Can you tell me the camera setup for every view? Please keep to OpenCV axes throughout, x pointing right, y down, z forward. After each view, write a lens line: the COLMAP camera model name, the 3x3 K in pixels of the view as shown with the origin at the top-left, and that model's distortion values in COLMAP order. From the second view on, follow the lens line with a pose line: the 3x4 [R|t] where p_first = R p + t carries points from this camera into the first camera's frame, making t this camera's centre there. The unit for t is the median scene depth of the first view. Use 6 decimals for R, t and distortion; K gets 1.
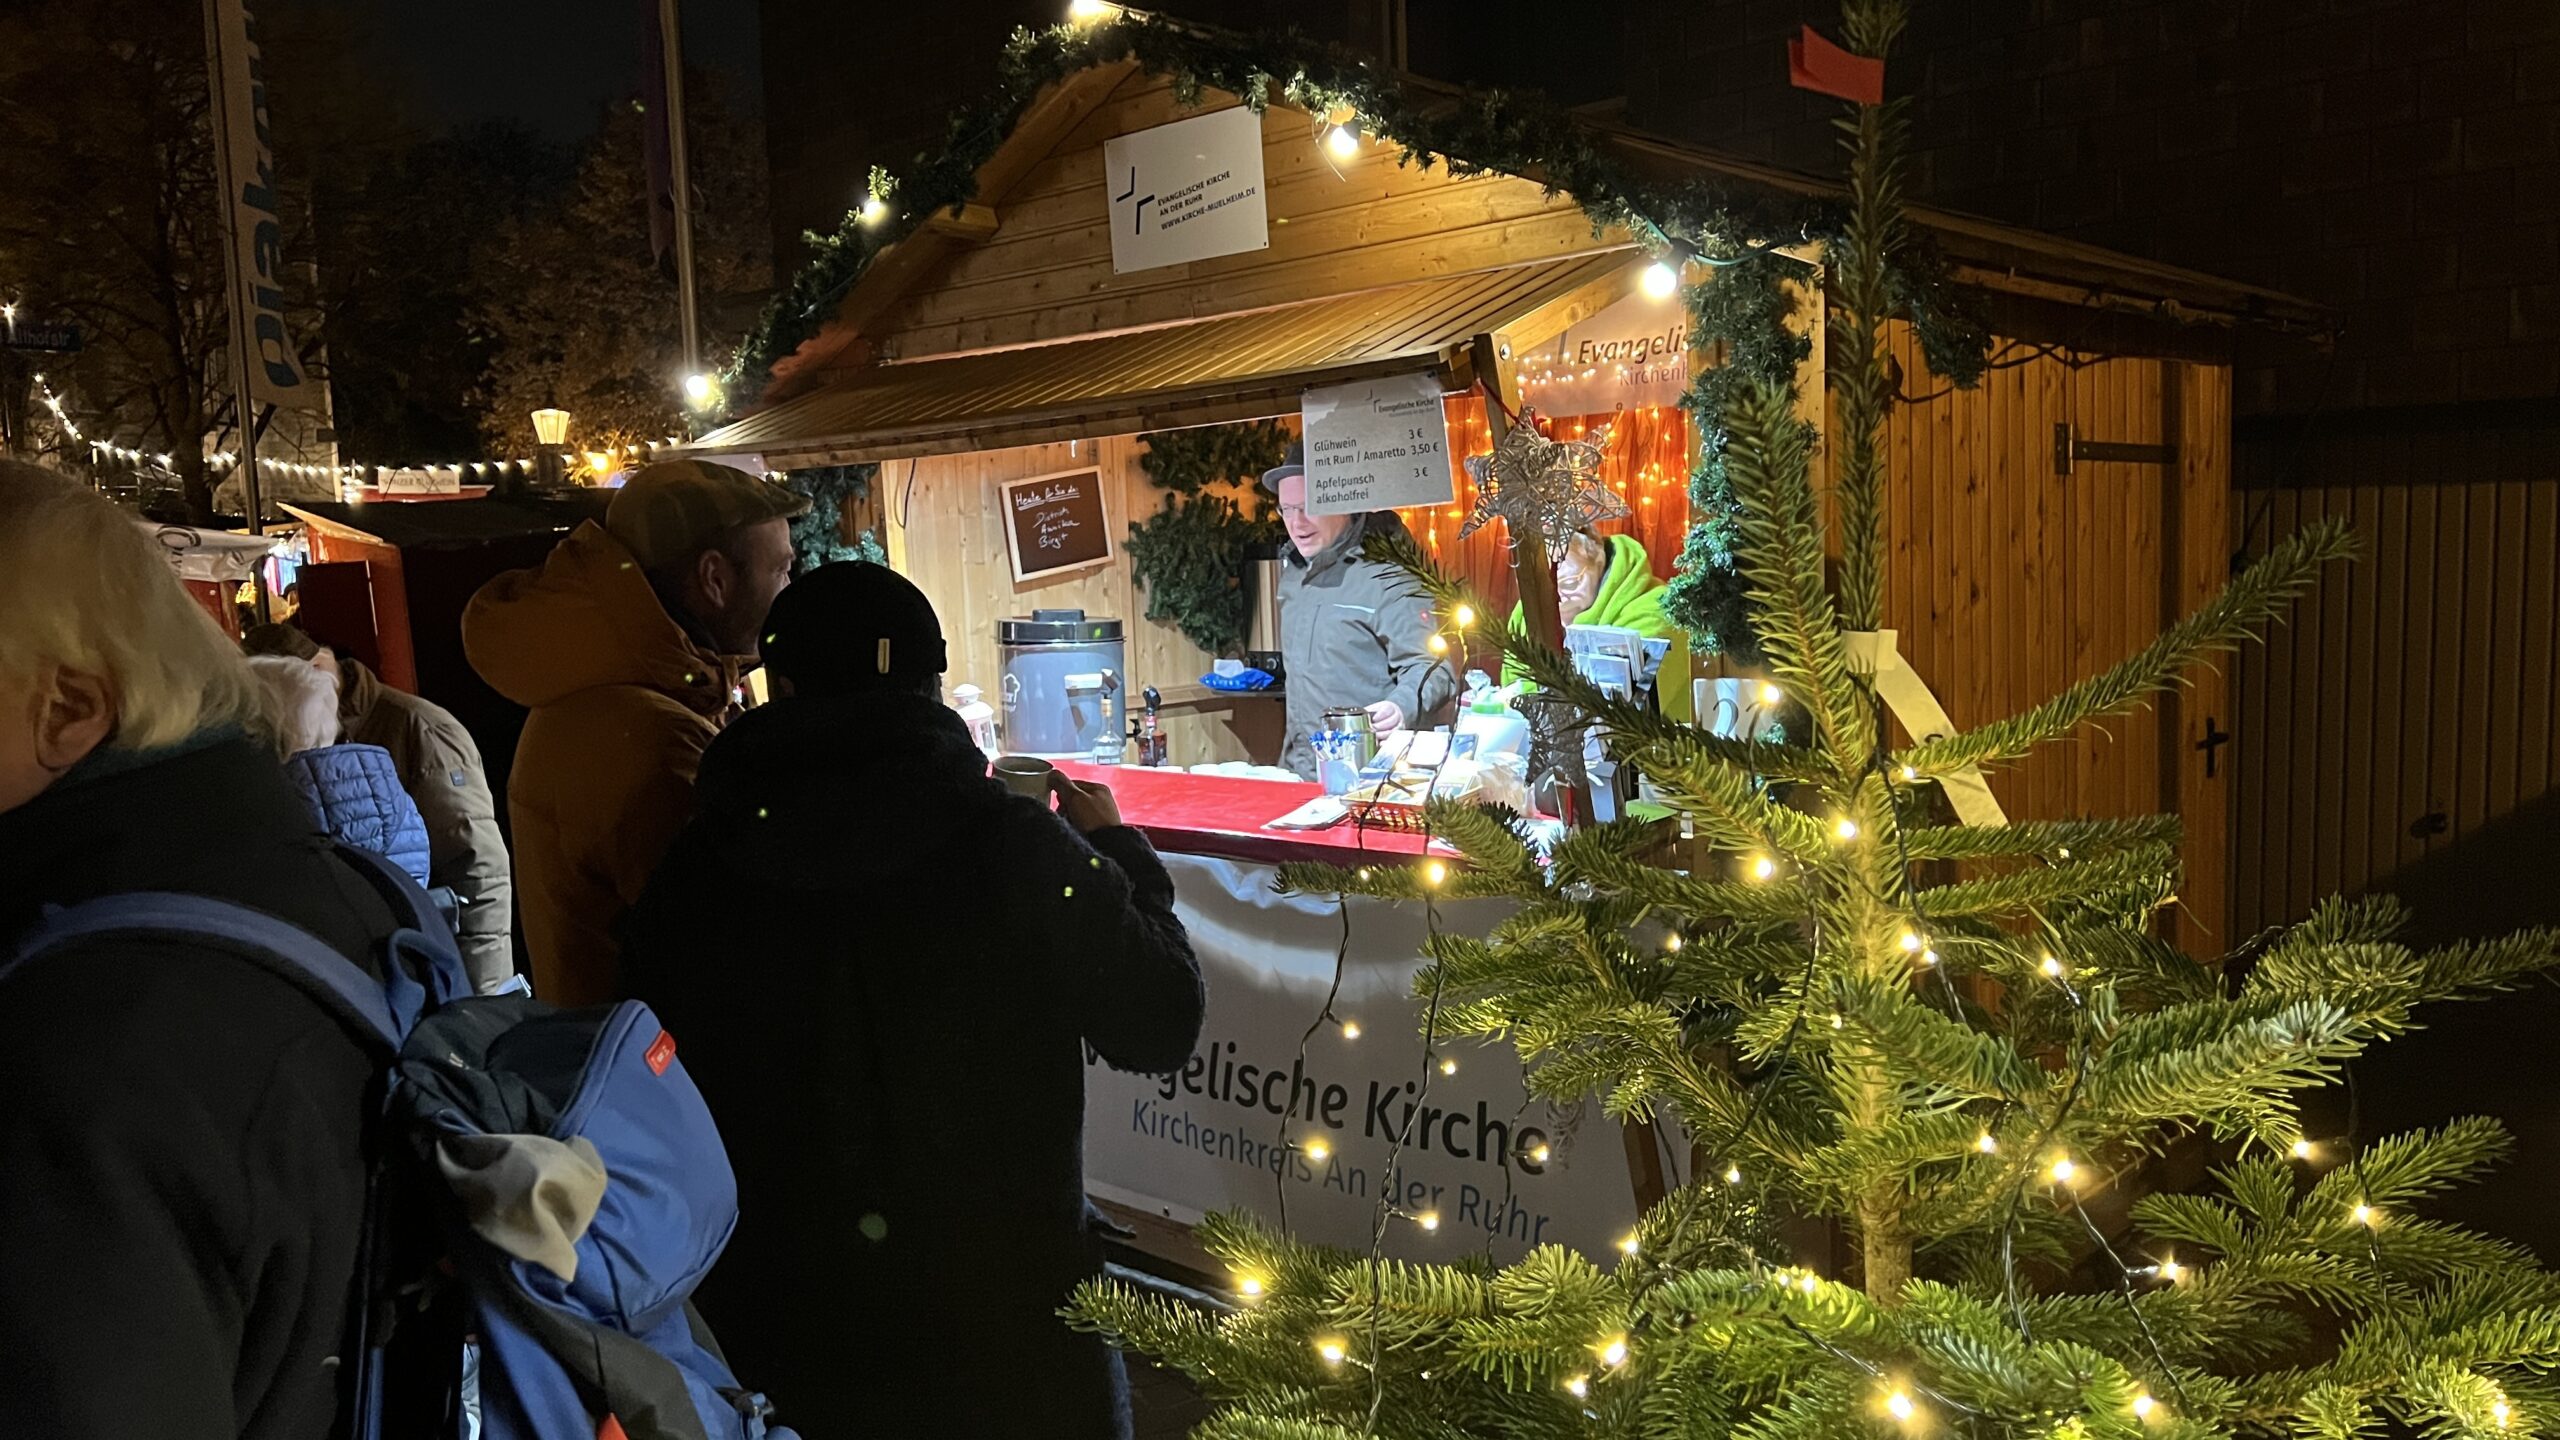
lens RADIAL K [[1918.4, 0, 1287.4], [0, 1918.4, 754.1], [0, 0, 1]] dist [0.124396, -0.232852]
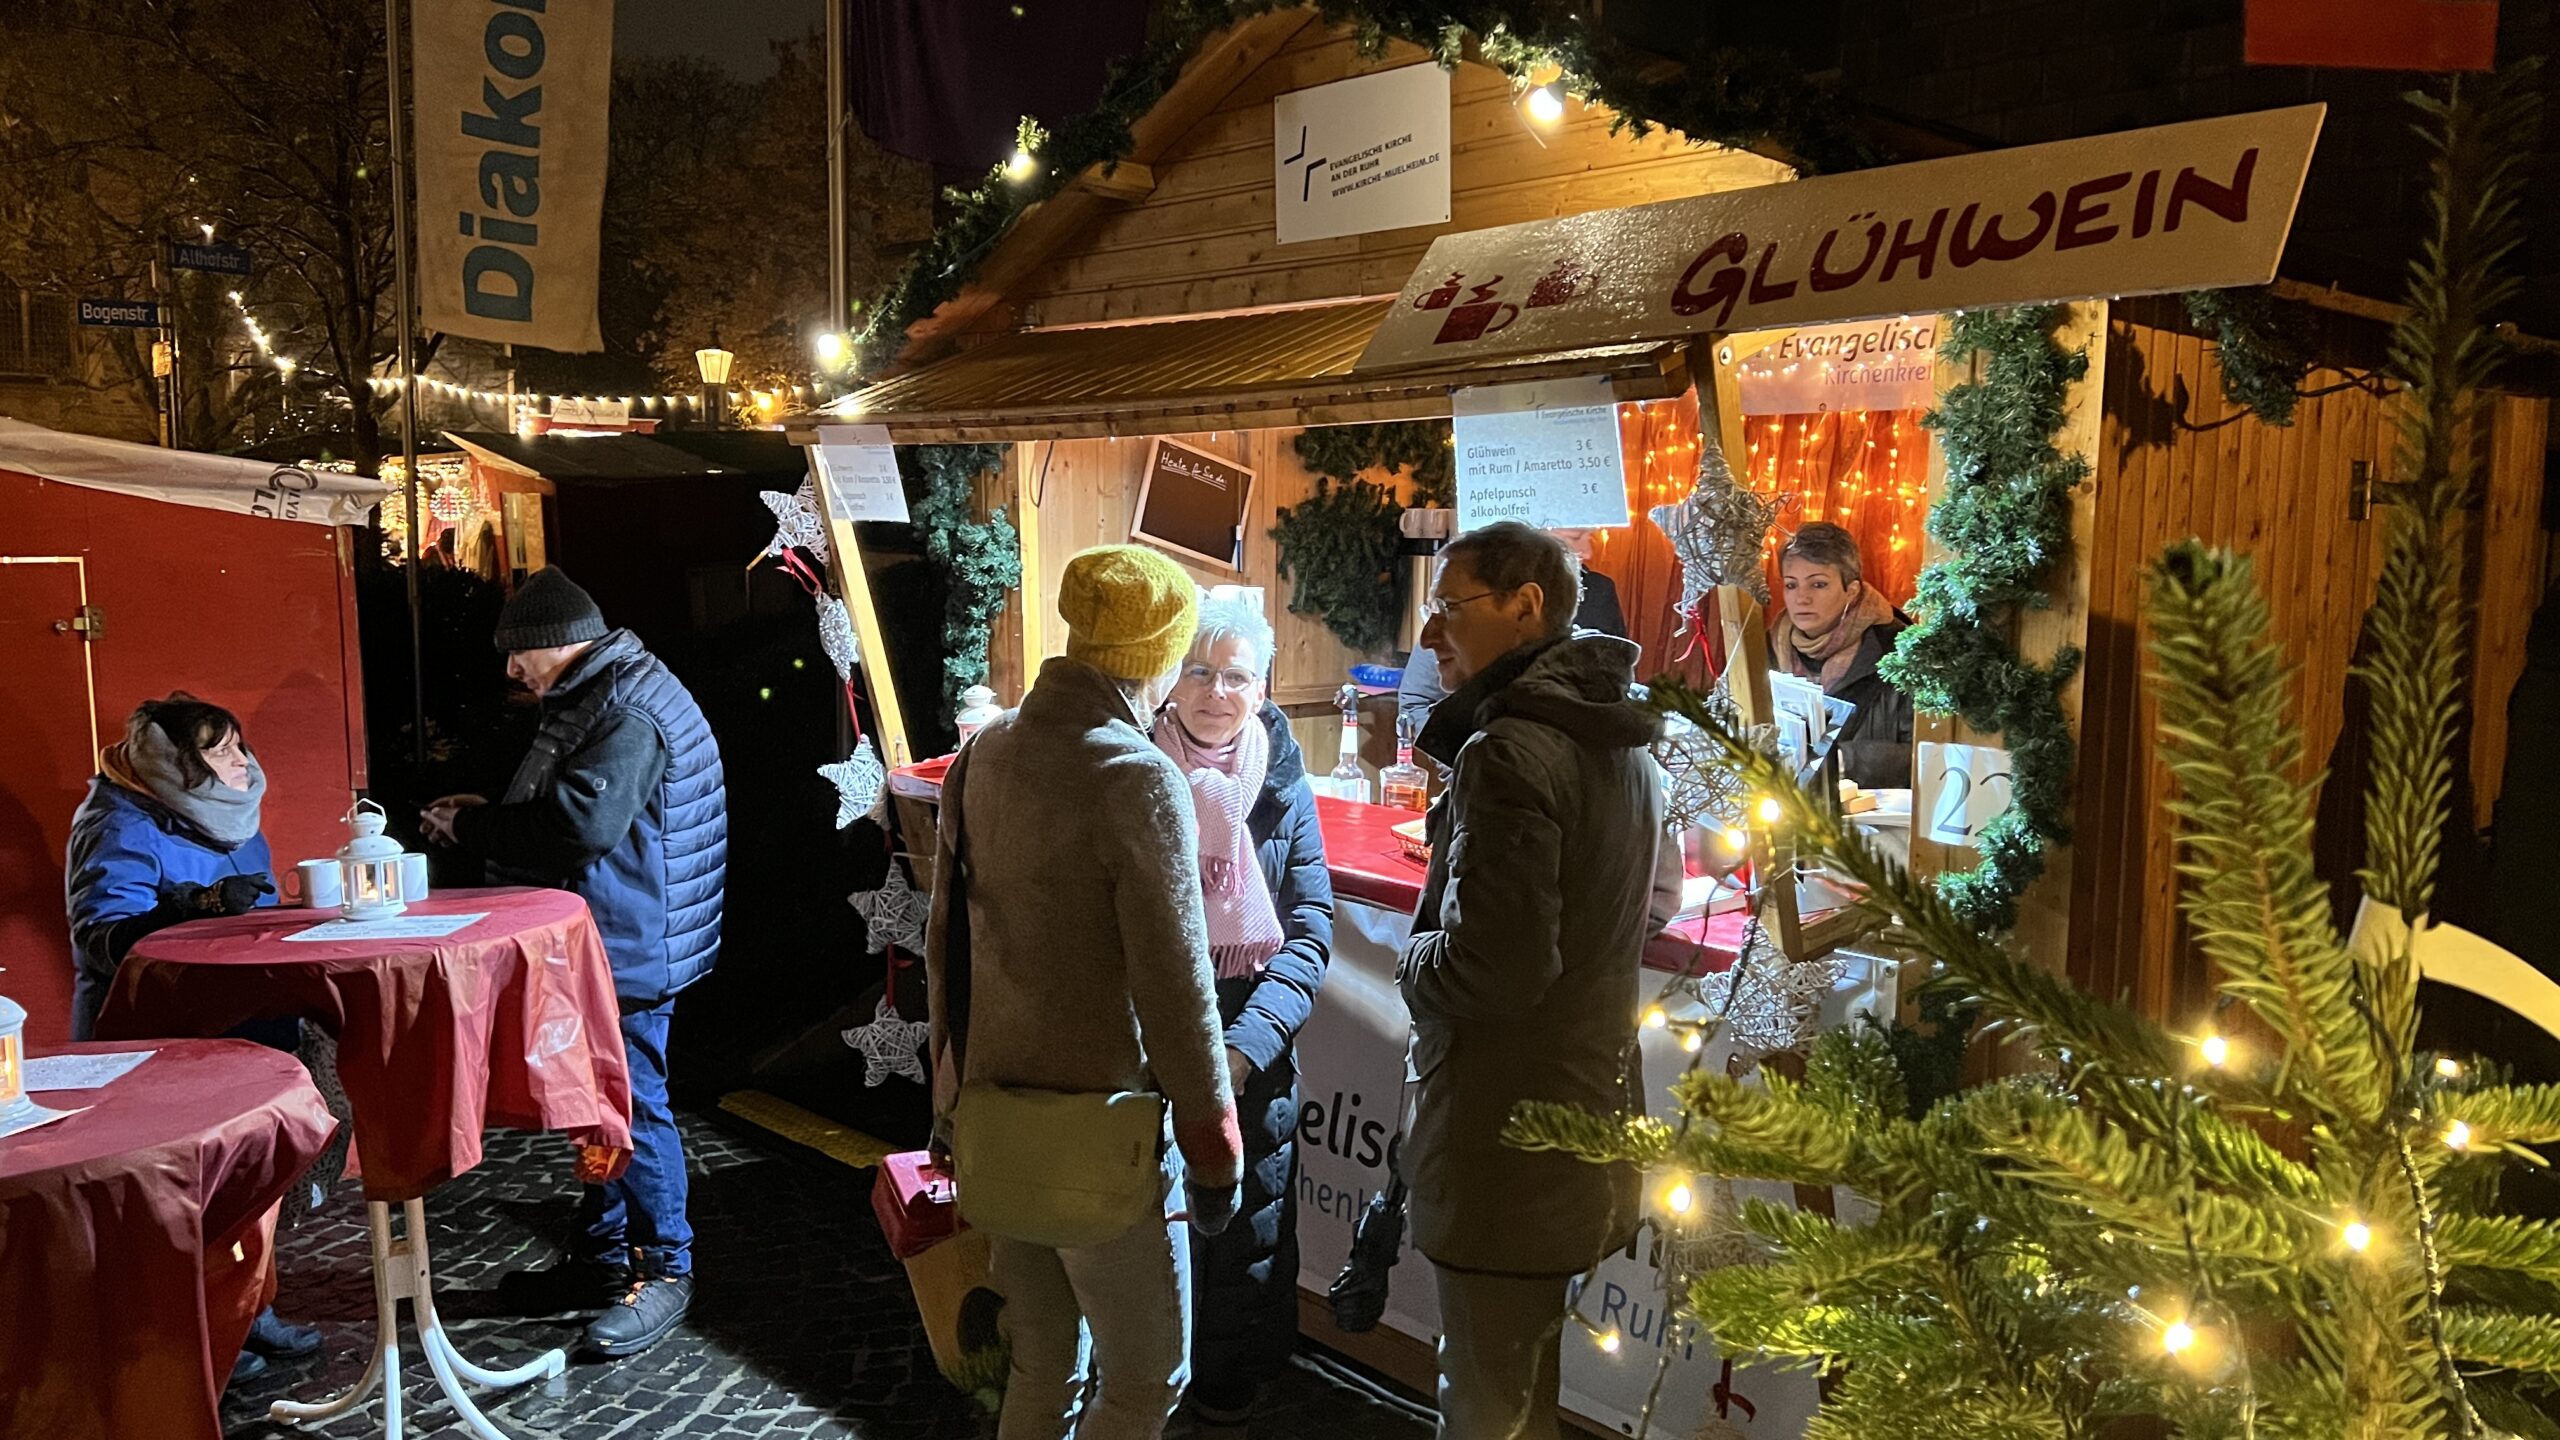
lens RADIAL K [[1921.8, 0, 1279.3], [0, 1921.8, 758.0], [0, 0, 1]] dist [0.081776, -0.107087]
pose [[0.995580, 0.058390, -0.073563, -0.007415], [-0.056862, 0.998124, 0.022693, -0.027319], [0.074750, -0.018410, 0.997032, 0.088685]]
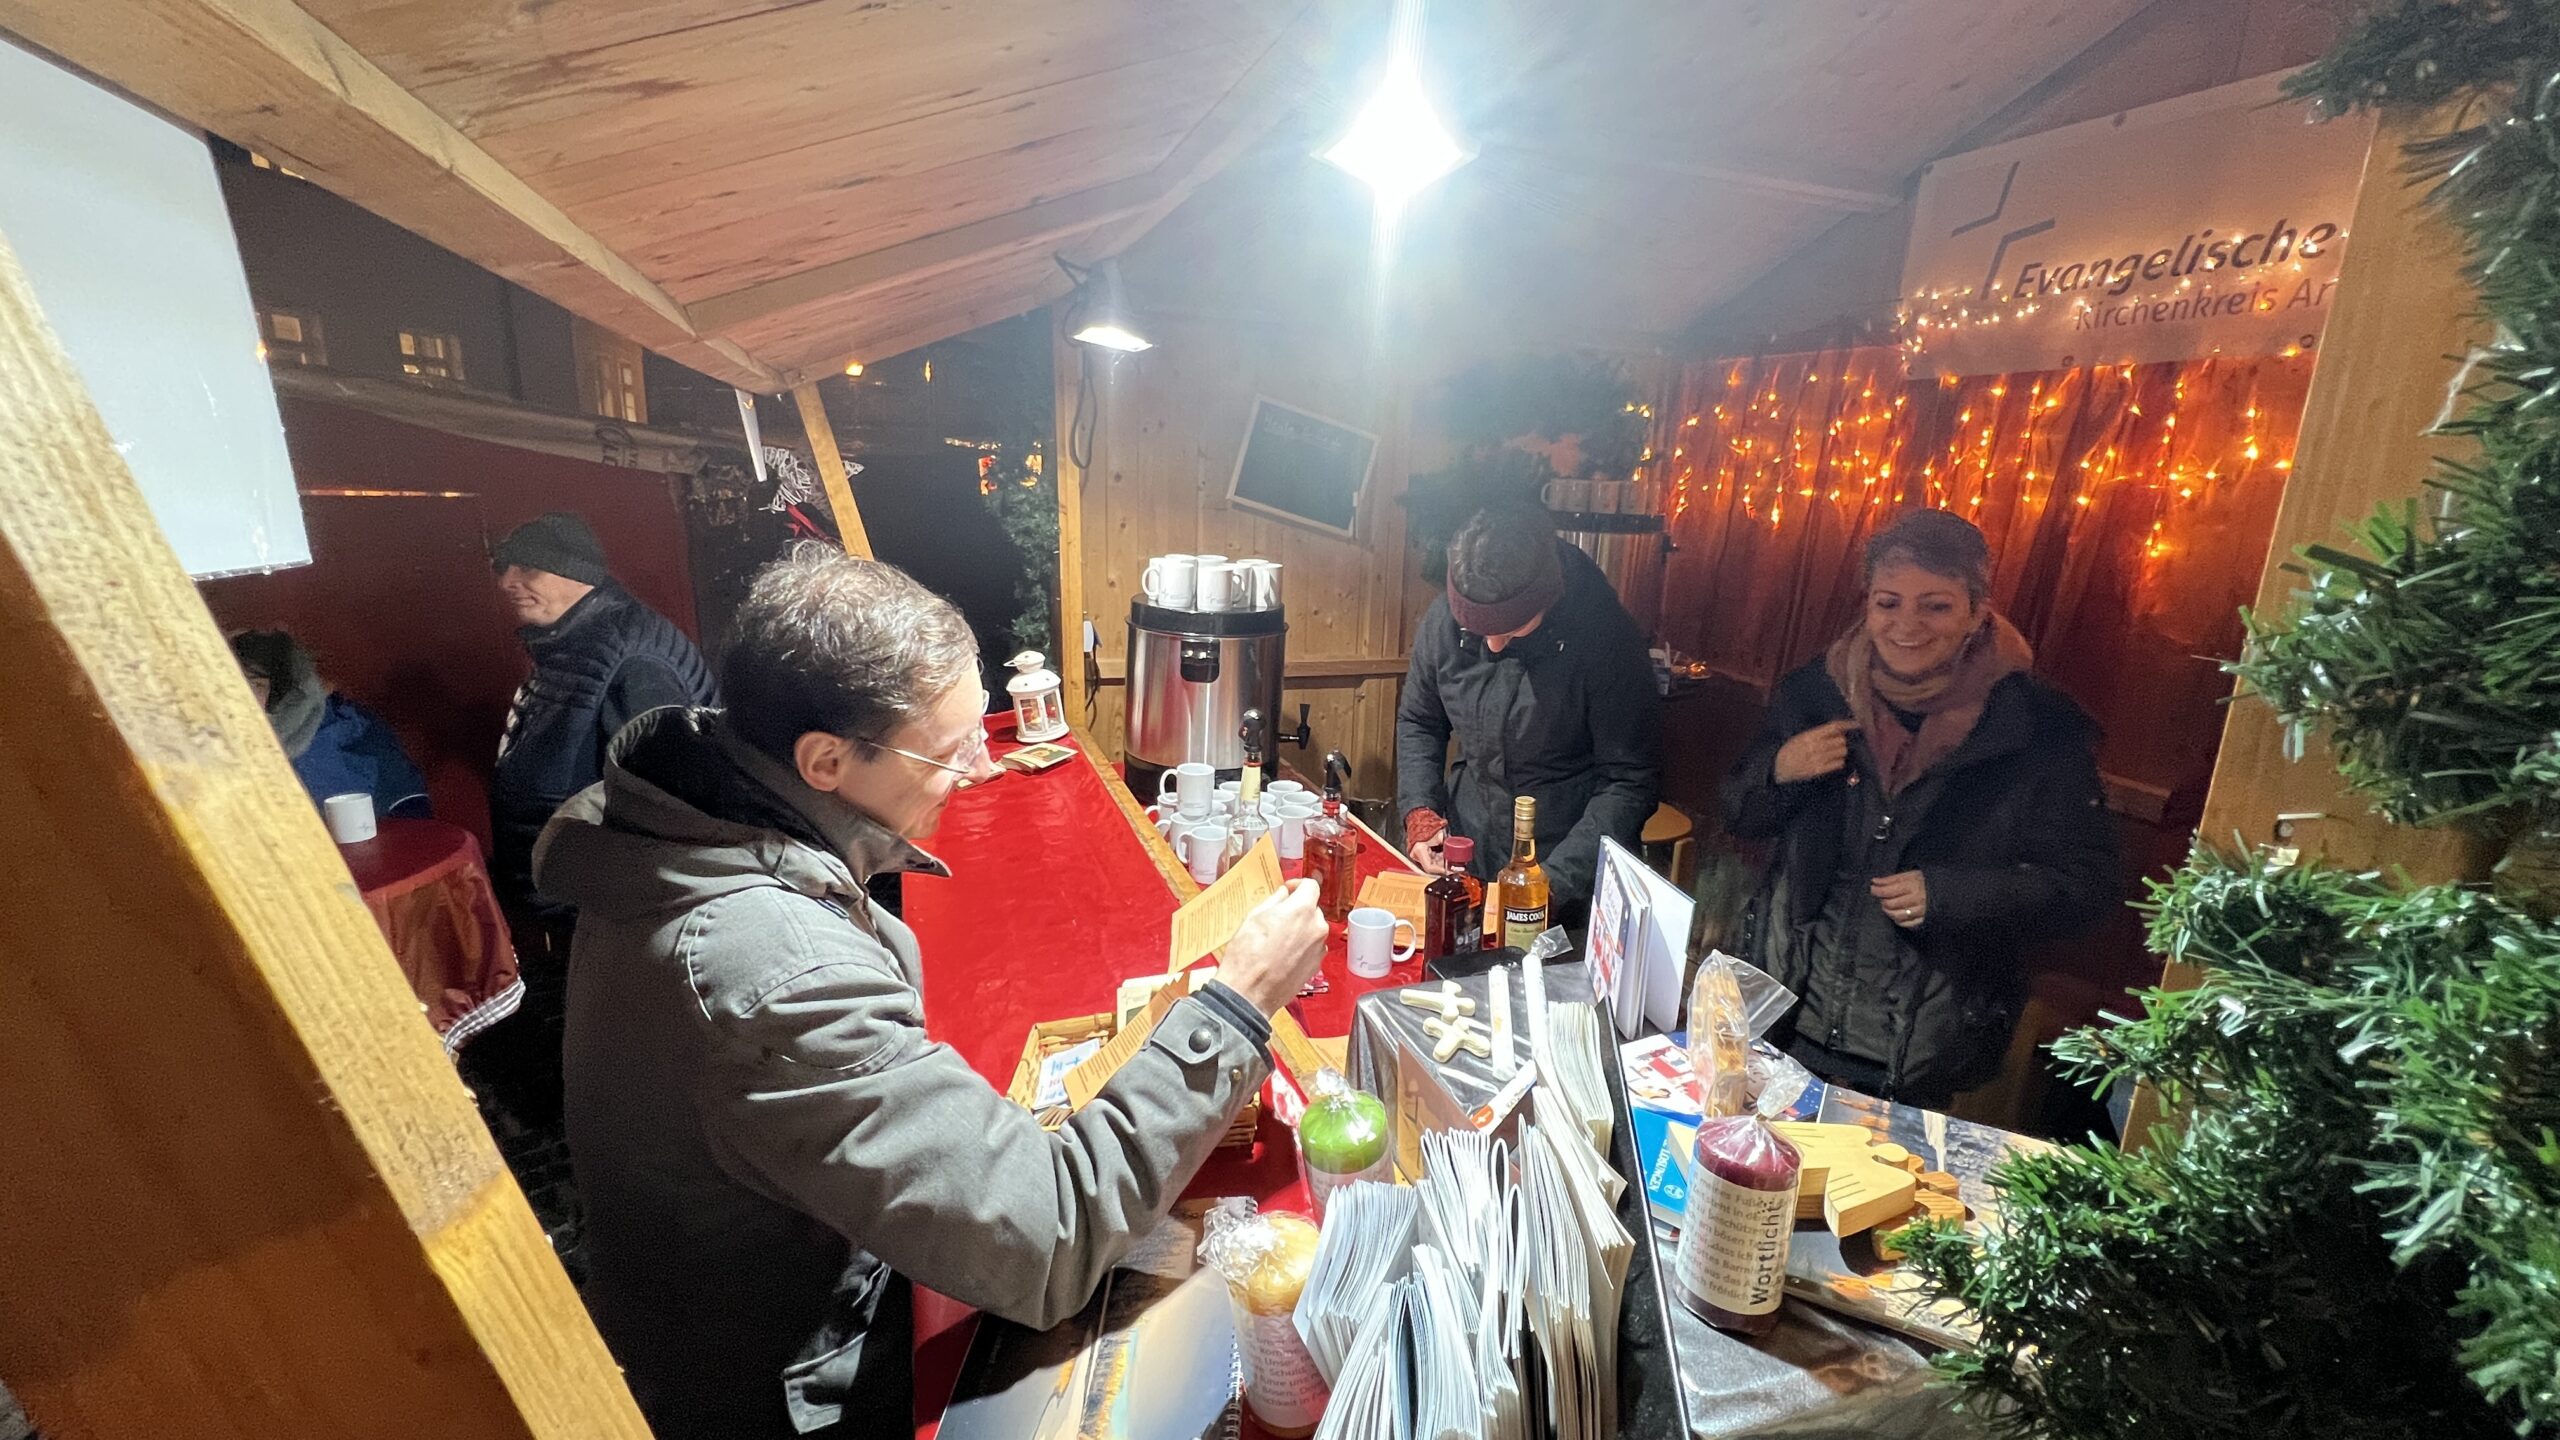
lens RADIAL K [[1057.7, 0, 1280.0], [0, 1057.7, 720.0], [0, 0, 1]] dist [-0.001100, 0.000037]
pose [[0.890630, 0.172337, -0.420806, 0.130626], [-0.114907, 0.980663, 0.158421, -0.103849], [0.439971, -0.092741, 0.893211, 0.671614]]
